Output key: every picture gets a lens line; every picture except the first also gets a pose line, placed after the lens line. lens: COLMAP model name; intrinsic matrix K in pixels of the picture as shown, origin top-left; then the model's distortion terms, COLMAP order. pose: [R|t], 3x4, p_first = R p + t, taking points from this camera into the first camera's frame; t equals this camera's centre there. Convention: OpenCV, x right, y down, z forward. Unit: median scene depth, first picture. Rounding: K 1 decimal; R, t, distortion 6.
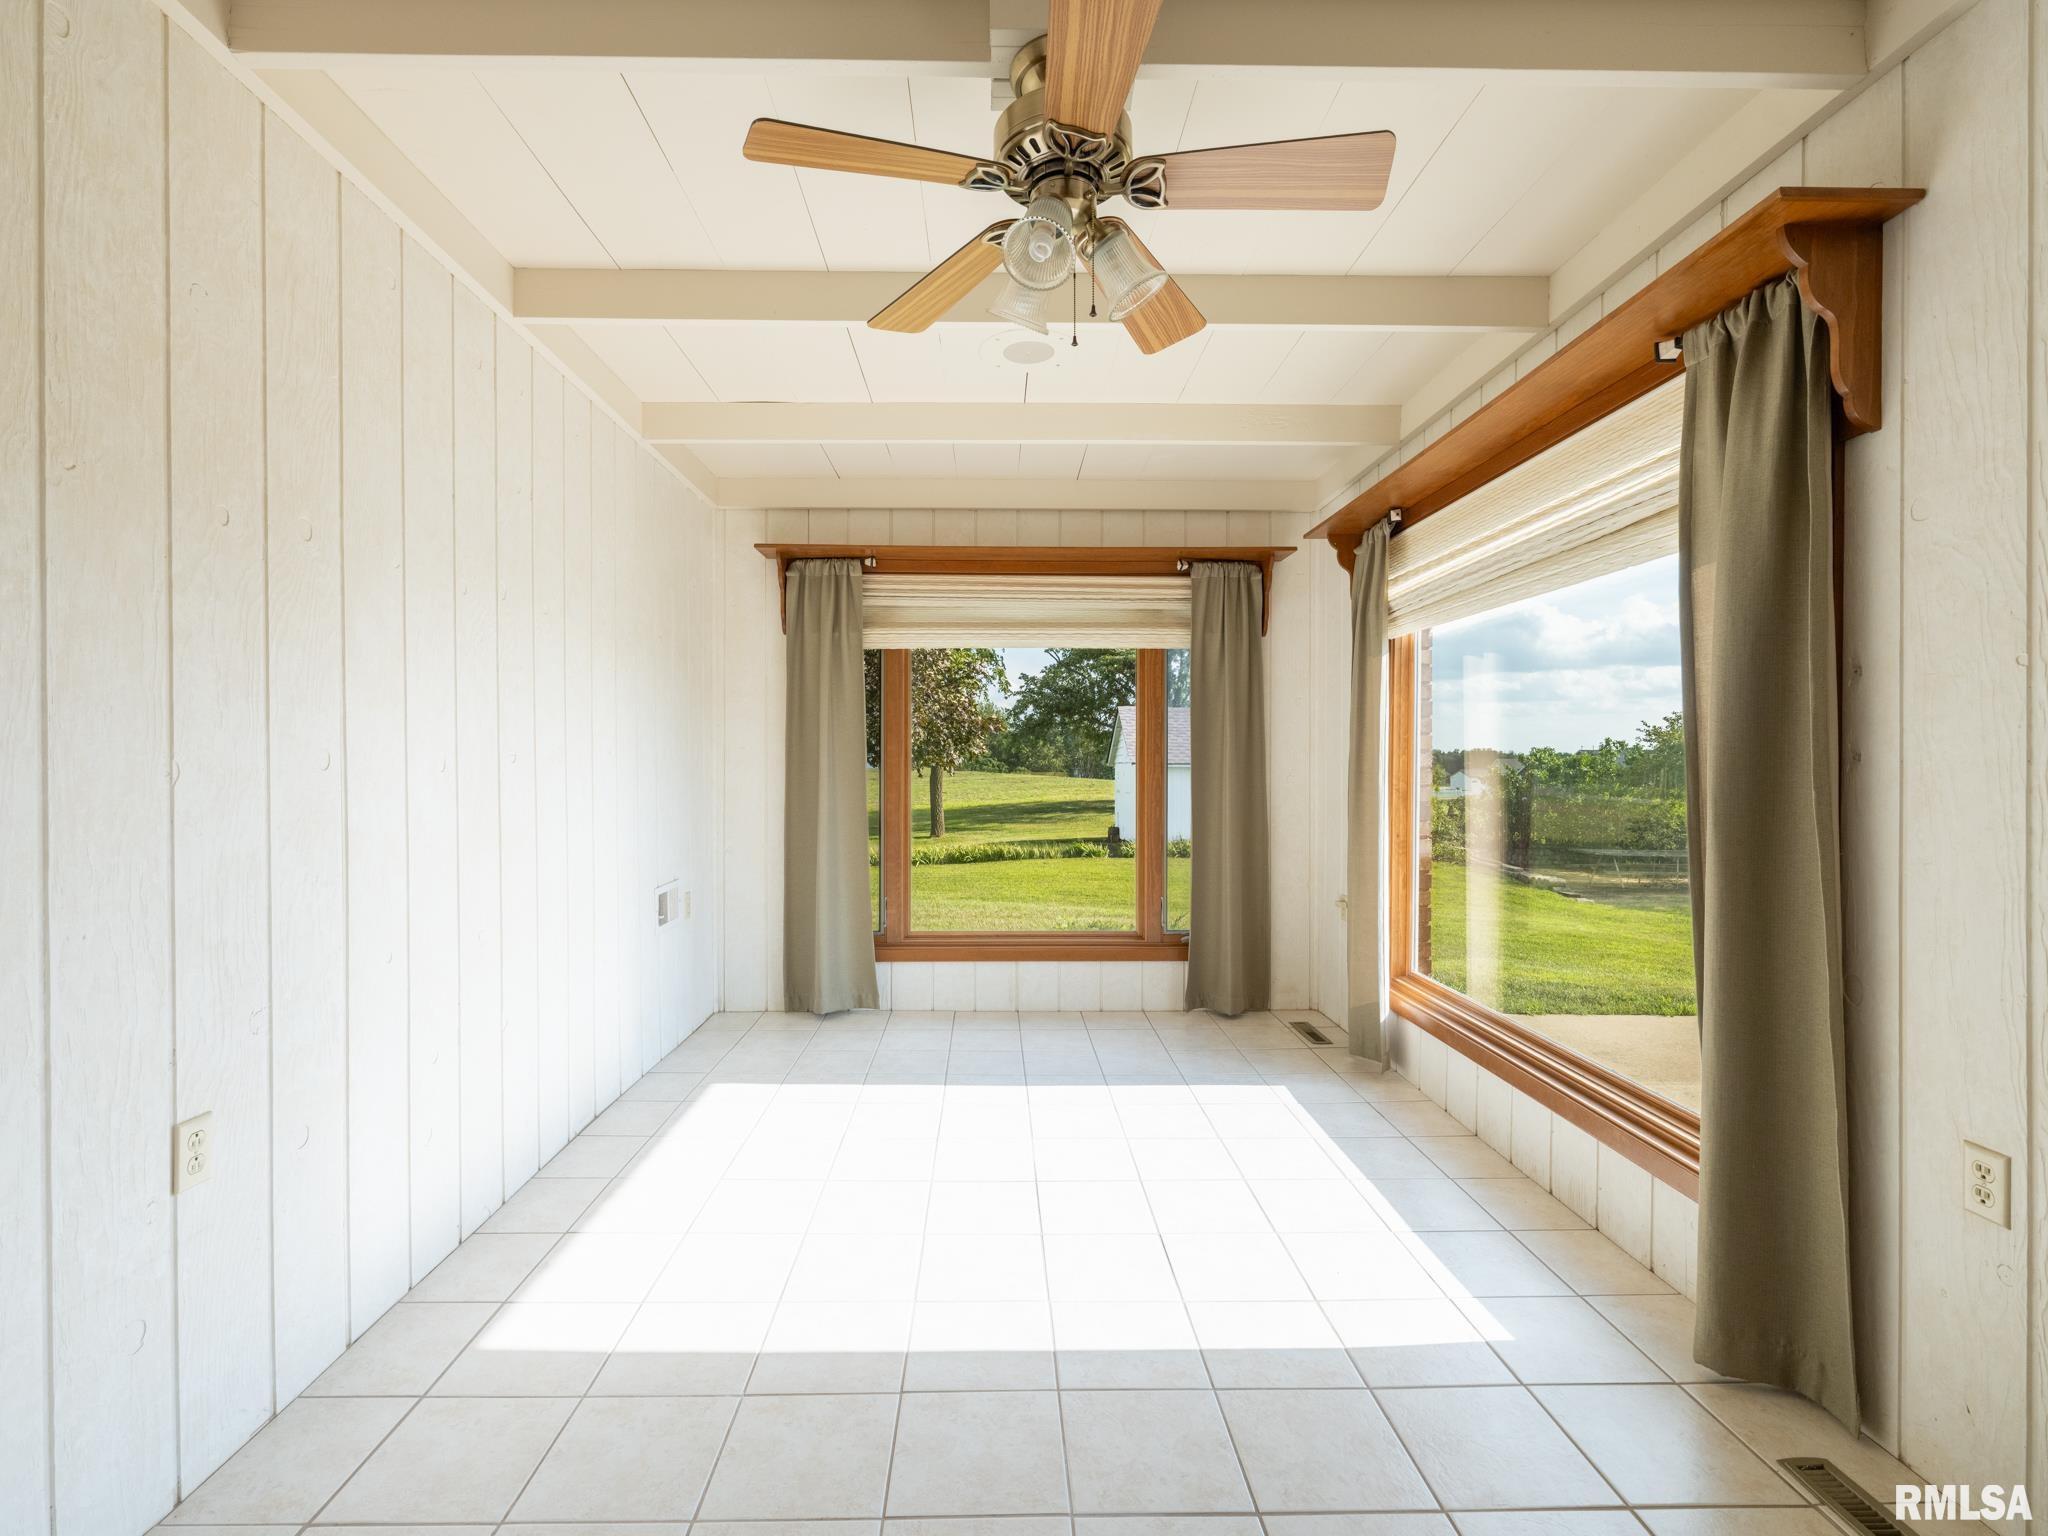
lens RADIAL K [[942.6, 0, 1019.3], [0, 942.6, 763.7], [0, 0, 1]] dist [-0.004413, 0.000481]
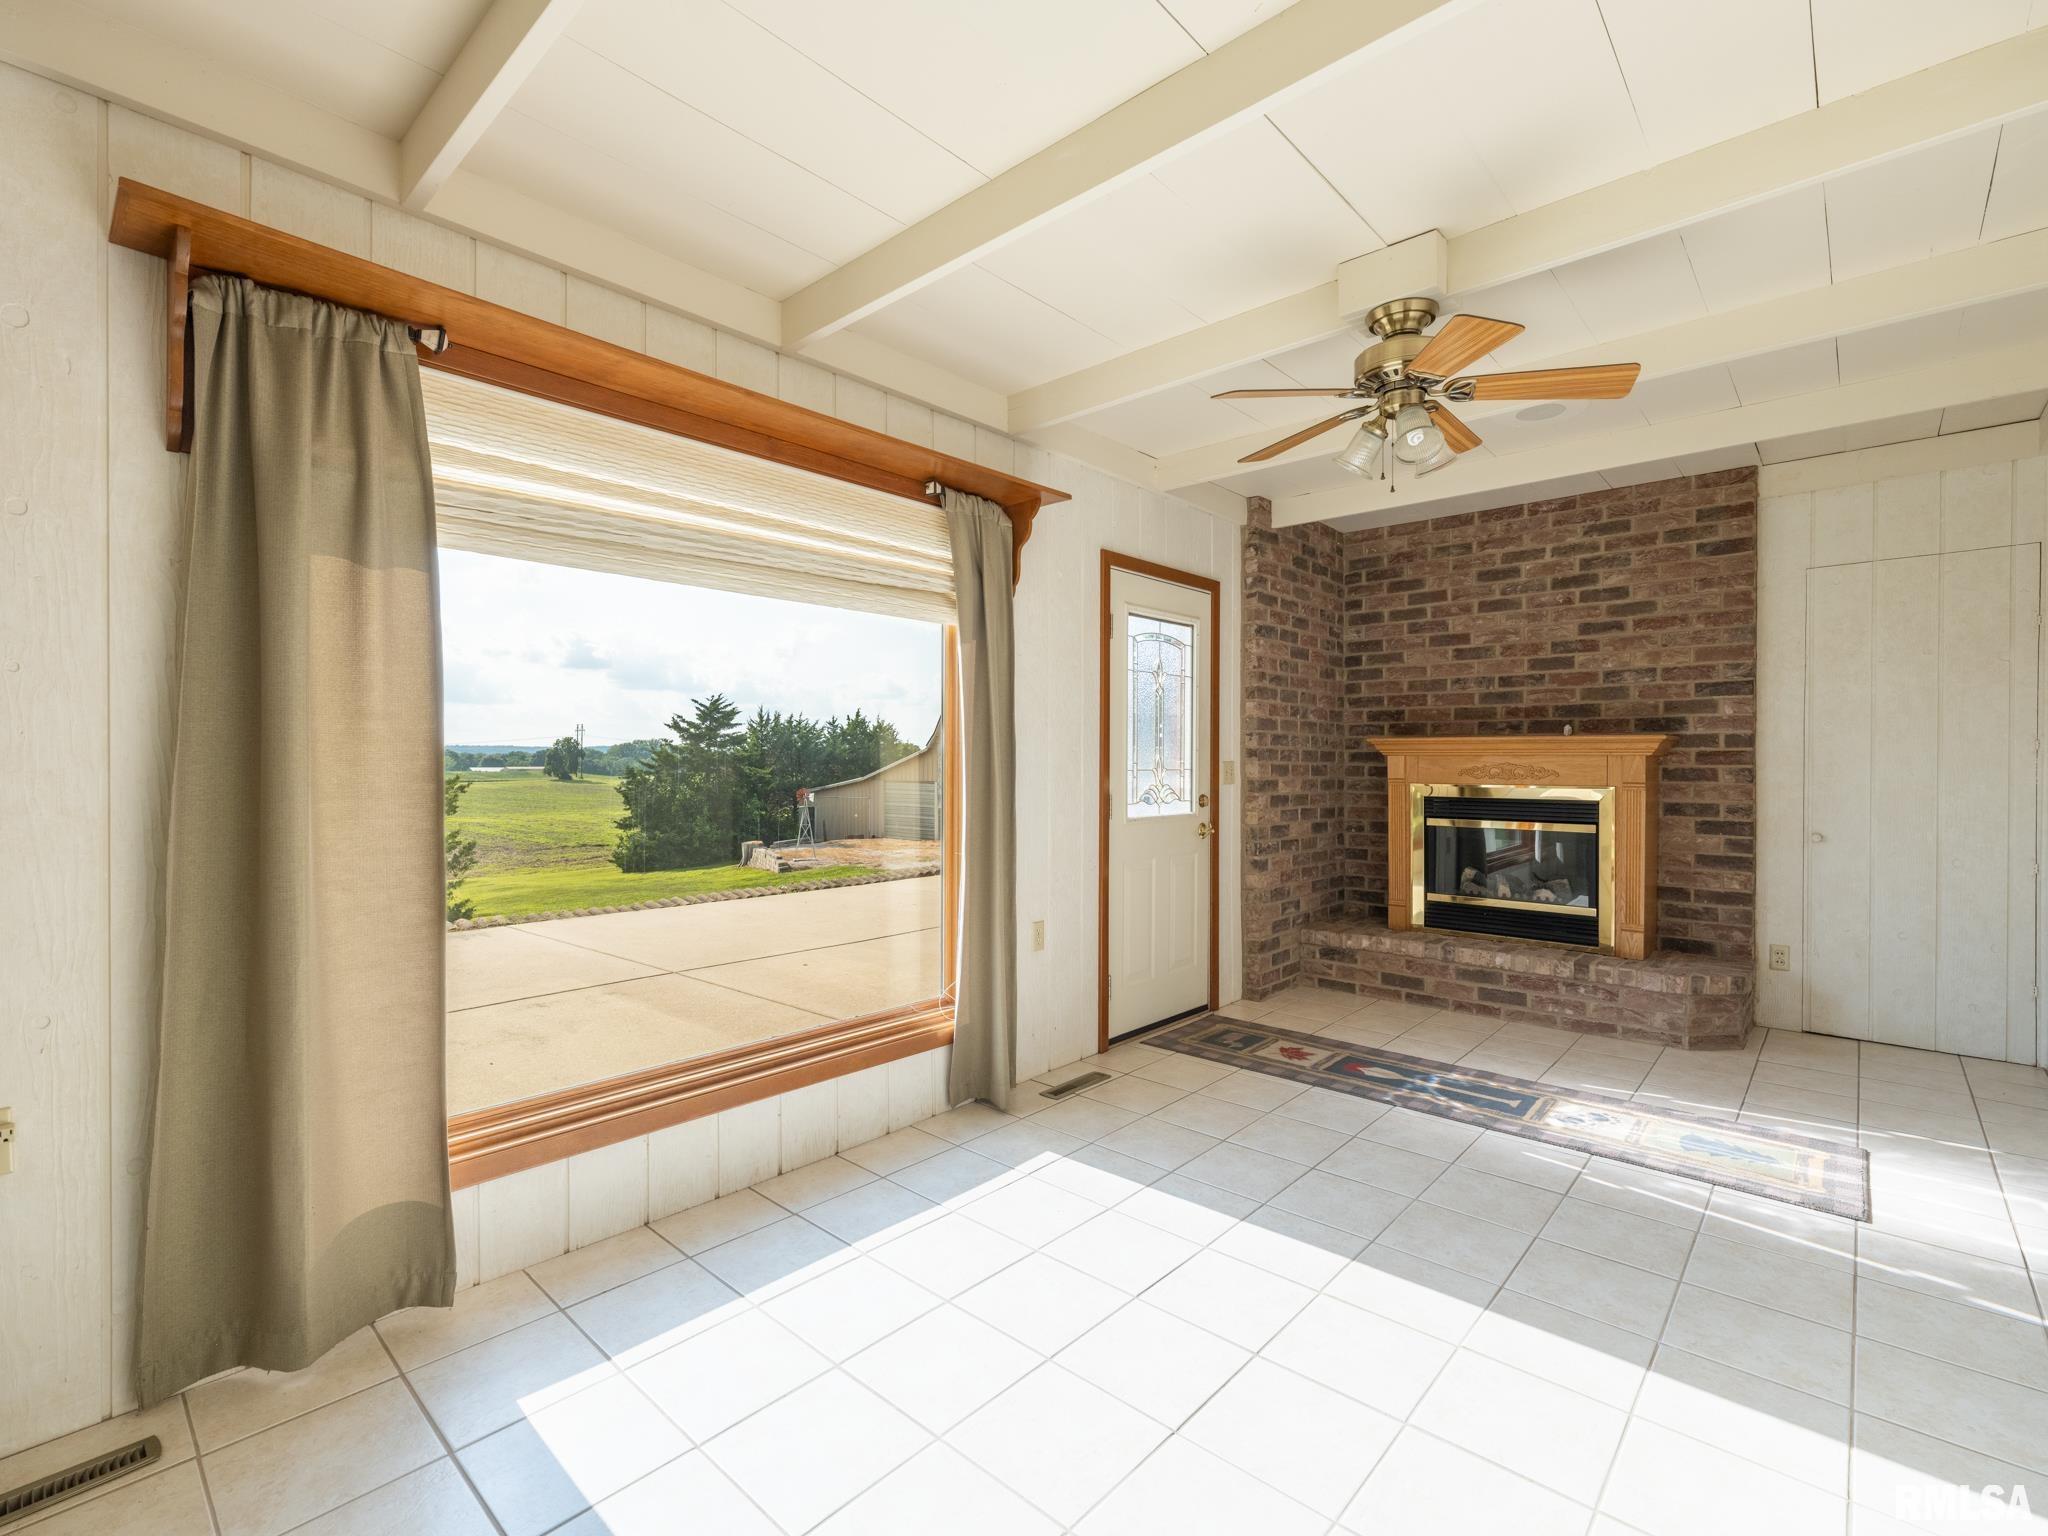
lens RADIAL K [[918.7, 0, 1023.9], [0, 918.7, 764.4], [0, 0, 1]] dist [-0.011034, 0.003794]
pose [[-0.719748, -0.002133, 0.694232, -0.233106], [0.001253, 0.999990, 0.004372, -0.003825], [-0.694234, 0.004017, -0.719738, 1.061601]]
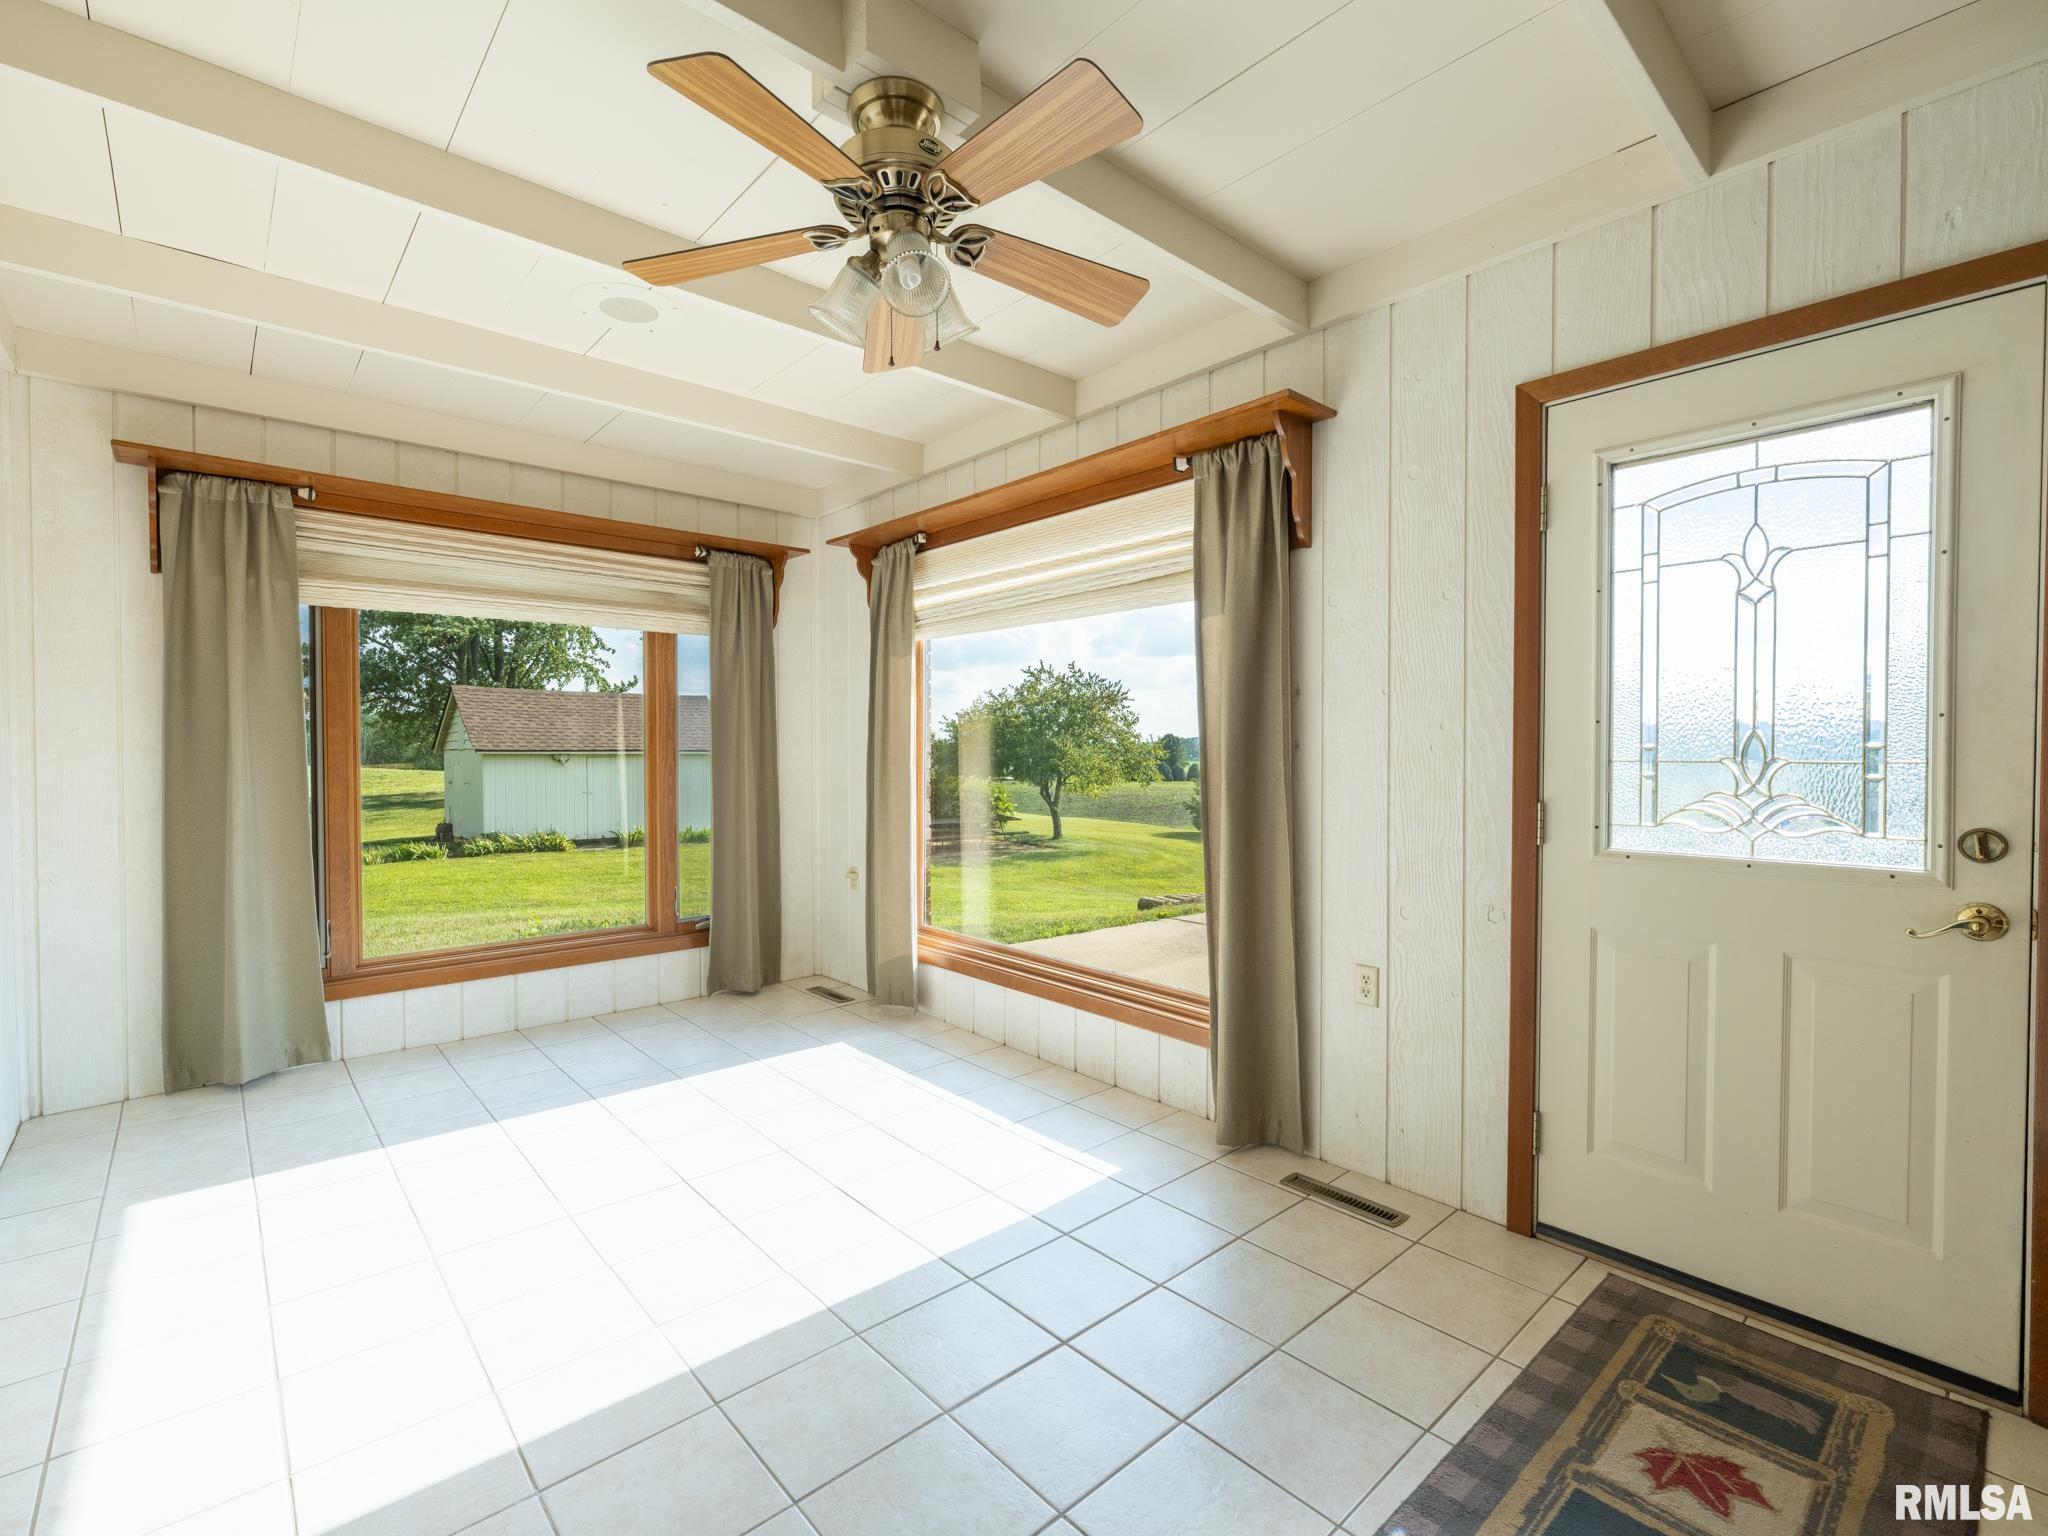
lens RADIAL K [[918.7, 0, 1023.9], [0, 918.7, 764.4], [0, 0, 1]] dist [-0.011034, 0.003794]
pose [[0.759330, -0.013111, 0.650574, -0.228977], [0.002866, 0.999855, 0.016805, -0.000975], [-0.650700, -0.010896, 0.759257, 0.042537]]
